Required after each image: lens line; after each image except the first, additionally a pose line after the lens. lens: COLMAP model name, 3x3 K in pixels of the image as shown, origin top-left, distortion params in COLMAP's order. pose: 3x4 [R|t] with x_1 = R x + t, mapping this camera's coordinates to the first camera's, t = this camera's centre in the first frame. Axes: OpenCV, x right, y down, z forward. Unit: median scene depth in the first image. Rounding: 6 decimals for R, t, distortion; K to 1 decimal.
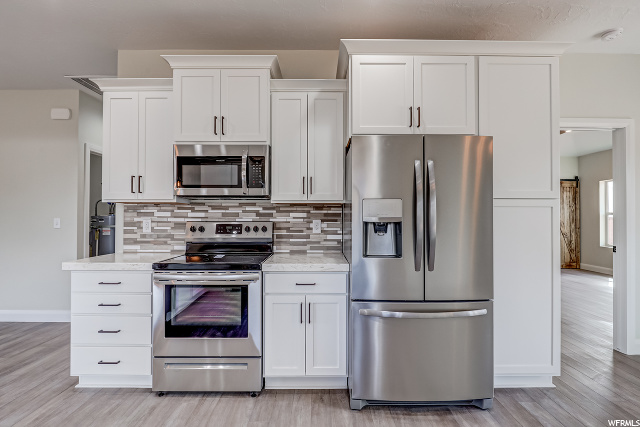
lens RADIAL K [[345.4, 0, 320.0], [0, 345.4, 213.5], [0, 0, 1]] dist [-0.000327, 0.000081]
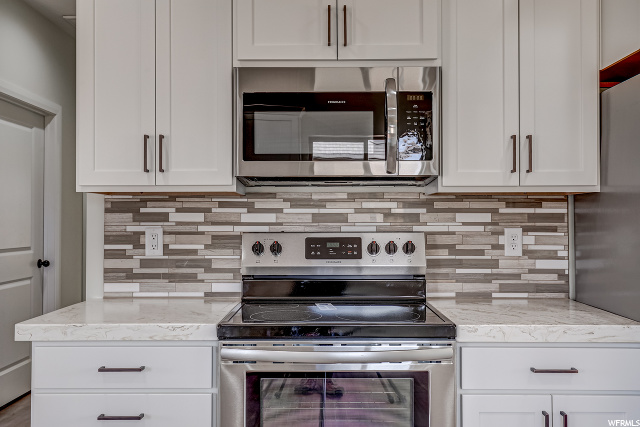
lens RADIAL K [[651.6, 0, 320.0], [0, 651.6, 213.5], [0, 0, 1]] dist [0.058462, -0.004105]
pose [[0.999957, -0.003696, -0.008481, -0.266107], [0.003690, 0.999993, -0.000683, -0.001800], [0.008484, 0.000651, 0.999964, 0.103952]]
